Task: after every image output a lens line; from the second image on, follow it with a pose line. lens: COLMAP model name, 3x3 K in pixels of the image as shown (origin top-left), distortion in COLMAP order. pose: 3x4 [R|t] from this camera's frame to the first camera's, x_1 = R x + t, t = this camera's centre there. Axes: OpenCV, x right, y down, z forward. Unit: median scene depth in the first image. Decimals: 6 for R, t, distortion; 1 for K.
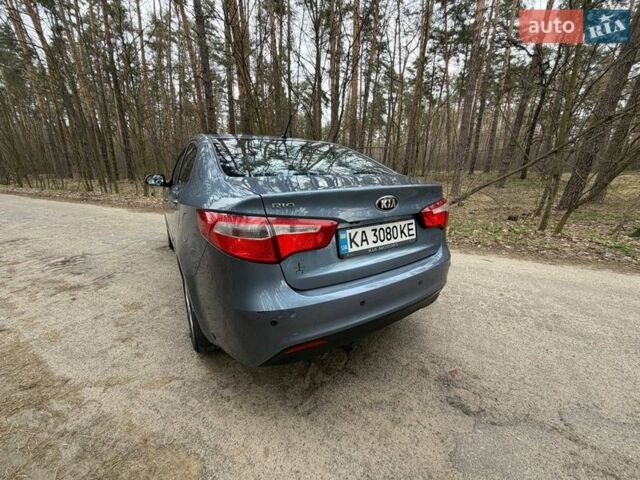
lens RADIAL K [[253.6, 0, 317.7], [0, 253.6, 239.1], [0, 0, 1]] dist [0.000743, 0.000157]
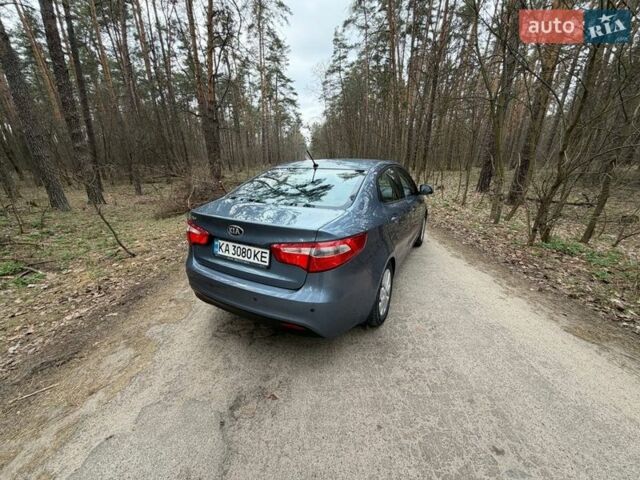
lens RADIAL K [[253.6, 0, 317.7], [0, 253.6, 239.1], [0, 0, 1]] dist [0.000743, 0.000157]
pose [[0.493732, 0.271142, -0.826263, 1.520533], [-0.227025, 0.957389, 0.178513, -0.407892], [0.839457, 0.099445, 0.534250, 0.578760]]
